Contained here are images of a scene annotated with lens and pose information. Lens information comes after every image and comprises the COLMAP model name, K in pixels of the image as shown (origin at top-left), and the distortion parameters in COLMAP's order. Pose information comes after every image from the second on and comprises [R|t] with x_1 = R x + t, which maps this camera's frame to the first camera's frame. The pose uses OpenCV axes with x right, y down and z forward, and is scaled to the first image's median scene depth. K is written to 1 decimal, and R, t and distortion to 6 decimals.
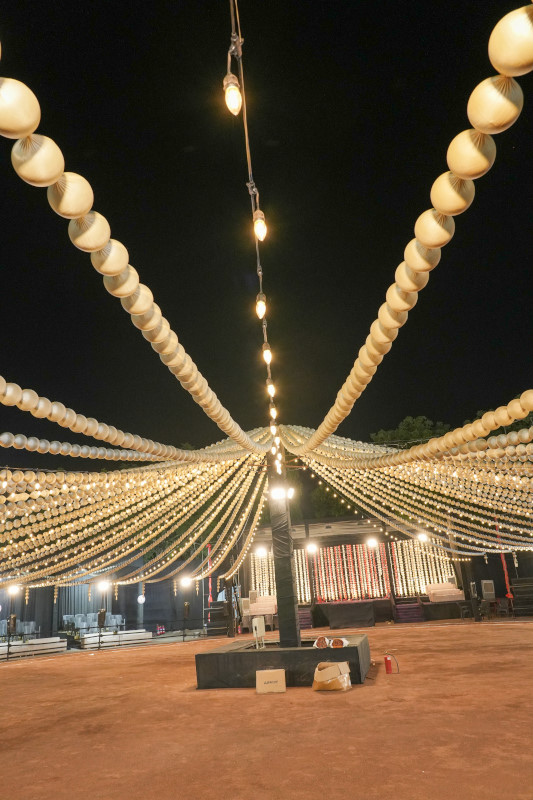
lens RADIAL K [[568.0, 0, 266.5], [0, 568.0, 400.0], [0, 0, 1]] dist [0.005451, 0.009694]
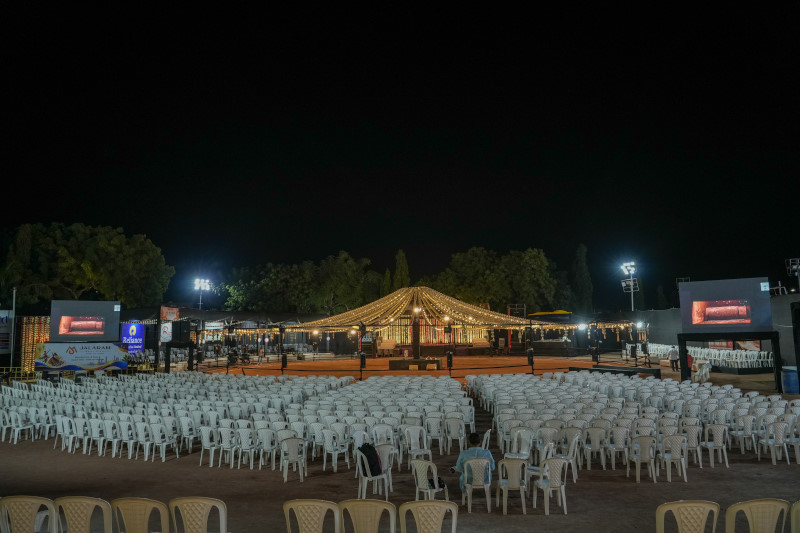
lens RADIAL K [[568.0, 0, 400.0], [0, 568.0, 266.5], [0, 0, 1]] dist [0.005451, 0.009694]
pose [[0.993340, 0.064248, 0.095644, -0.282024], [-0.083232, 0.974137, 0.210069, -0.517509], [-0.079674, -0.216630, 0.972997, -1.394023]]
